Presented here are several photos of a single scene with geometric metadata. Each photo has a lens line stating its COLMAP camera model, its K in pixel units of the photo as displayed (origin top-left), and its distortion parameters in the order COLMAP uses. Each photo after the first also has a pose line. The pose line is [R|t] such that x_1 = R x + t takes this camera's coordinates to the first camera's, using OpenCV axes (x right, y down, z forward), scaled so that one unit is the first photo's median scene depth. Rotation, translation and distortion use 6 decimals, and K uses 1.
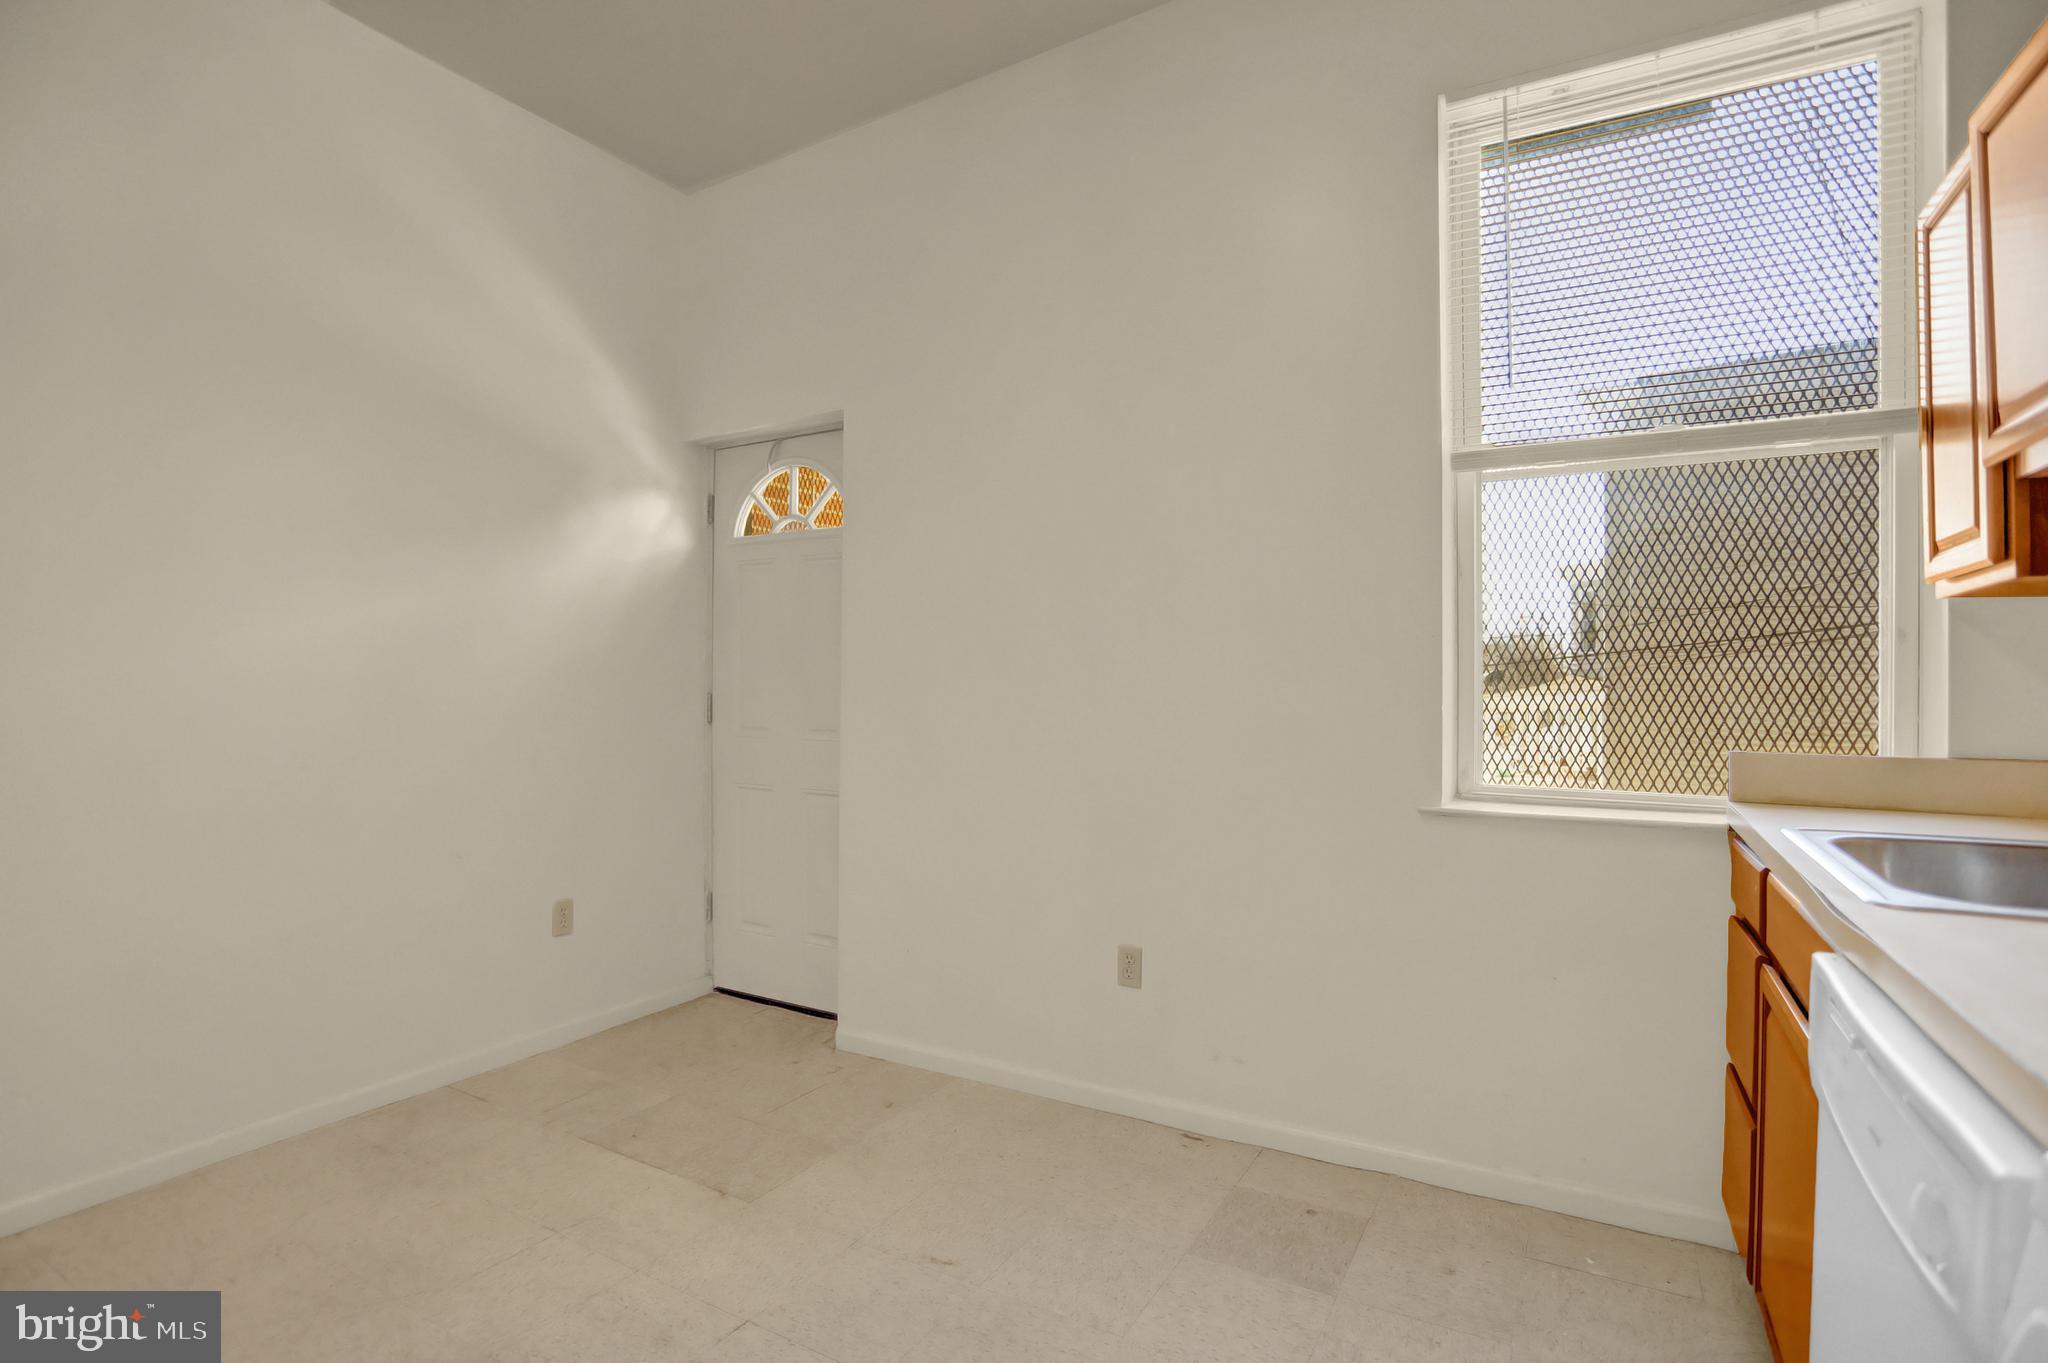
lens RADIAL K [[985.6, 0, 1024.0], [0, 985.6, 681.5], [0, 0, 1]] dist [-0.066517, 0.026289]
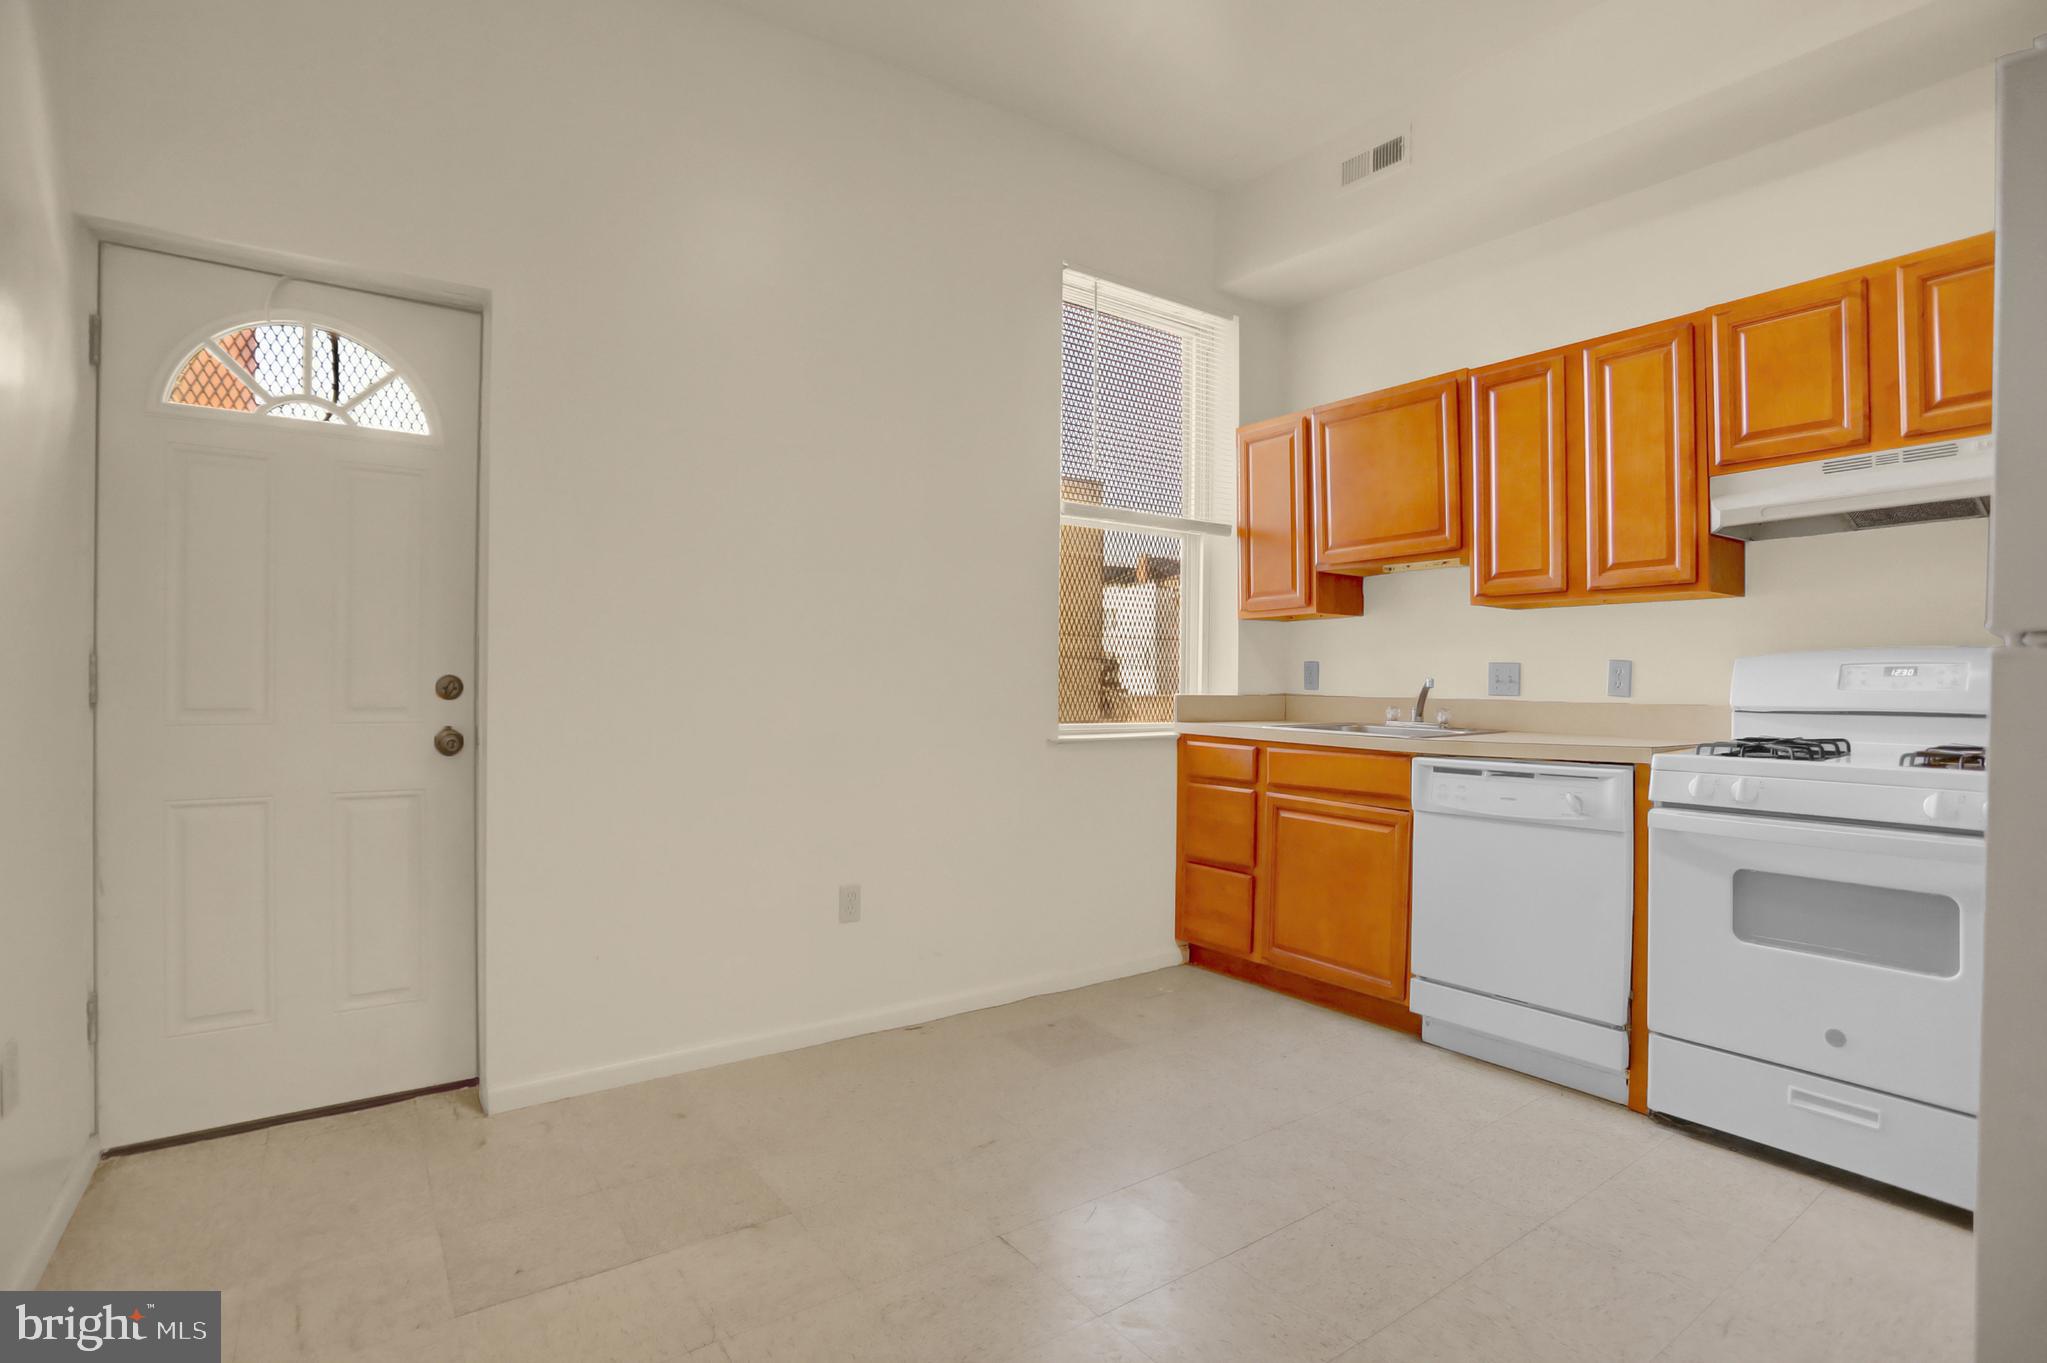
lens RADIAL K [[985.1, 0, 1023.5], [0, 985.1, 681.5], [0, 0, 1]] dist [-0.066517, 0.026289]
pose [[0.425436, -0.001998, 0.904986, -0.807120], [-0.006146, 0.999968, 0.005097, 0.029881], [-0.904968, -0.007730, 0.425410, 0.339899]]
